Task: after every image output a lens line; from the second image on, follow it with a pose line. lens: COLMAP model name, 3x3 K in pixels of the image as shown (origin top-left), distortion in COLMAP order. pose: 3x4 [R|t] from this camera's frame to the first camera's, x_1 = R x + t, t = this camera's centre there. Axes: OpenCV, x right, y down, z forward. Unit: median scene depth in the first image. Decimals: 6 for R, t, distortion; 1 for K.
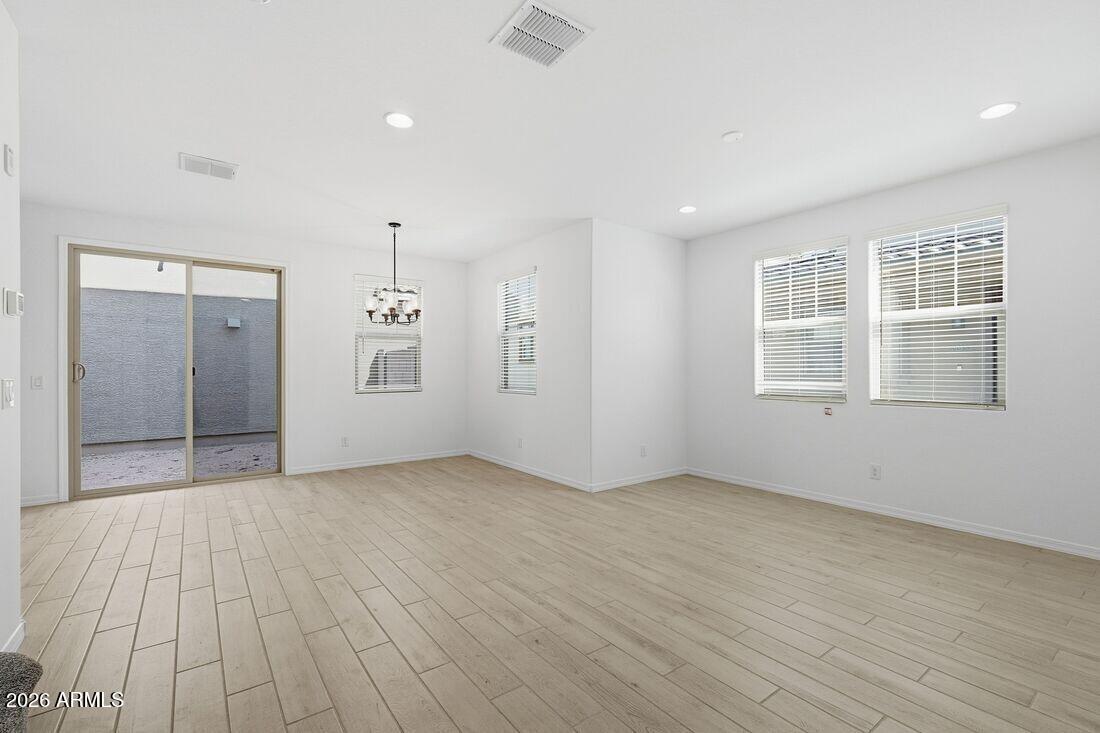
lens RADIAL K [[498.0, 0, 550.0], [0, 498.0, 368.3], [0, 0, 1]] dist [0.001127, 0.000757]
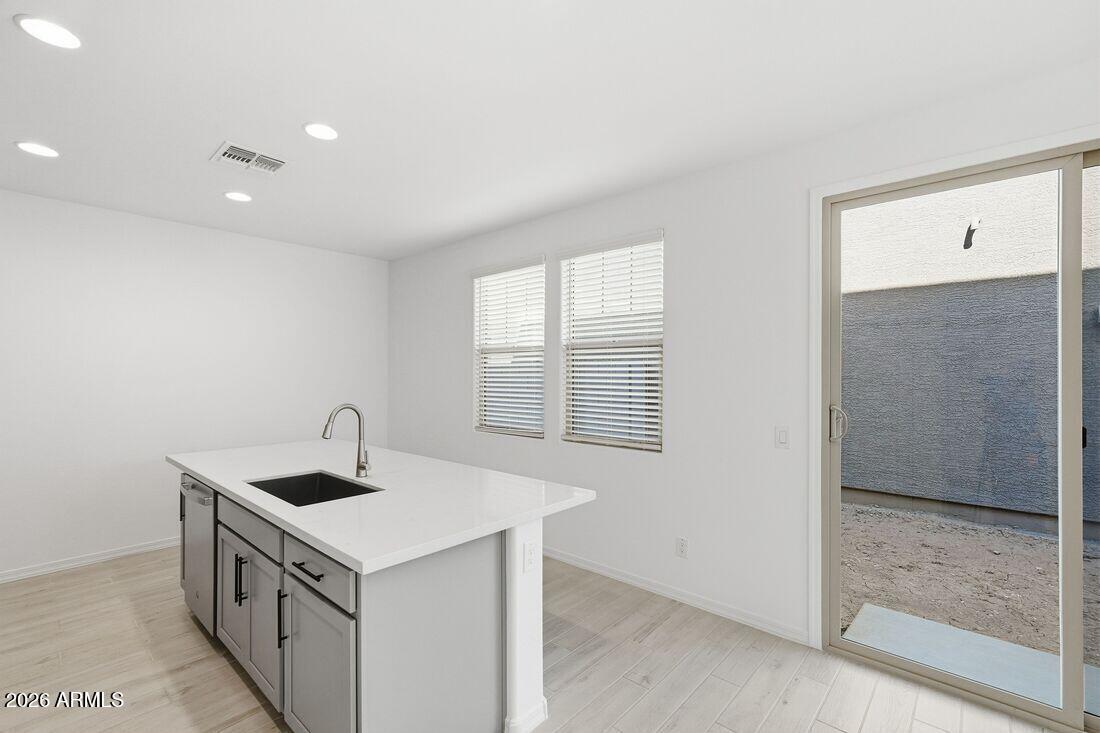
lens RADIAL K [[480.4, 0, 556.3], [0, 480.4, 374.7], [0, 0, 1]] dist [-0.001747, 0.000669]
pose [[0.219892, 0.001636, -0.975523, -0.473149], [-0.001363, 0.999998, 0.001370, -0.045840], [0.975523, 0.001028, 0.219894, 0.554517]]
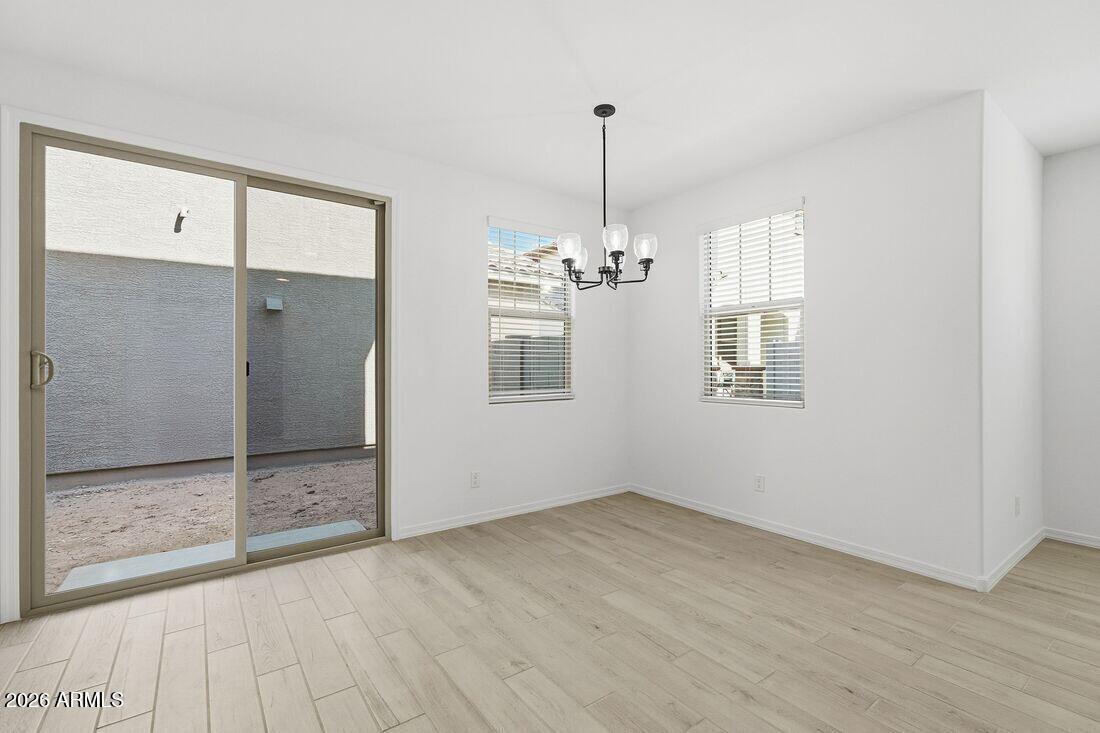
lens RADIAL K [[495.0, 0, 550.0], [0, 495.0, 366.5], [0, 0, 1]] dist [-0.002846, 0.000838]
pose [[0.999999, 0.001096, -0.000407, -0.394057], [-0.001096, 0.999999, -0.000769, 0.003898], [0.000406, 0.000769, 1.000000, 0.462420]]
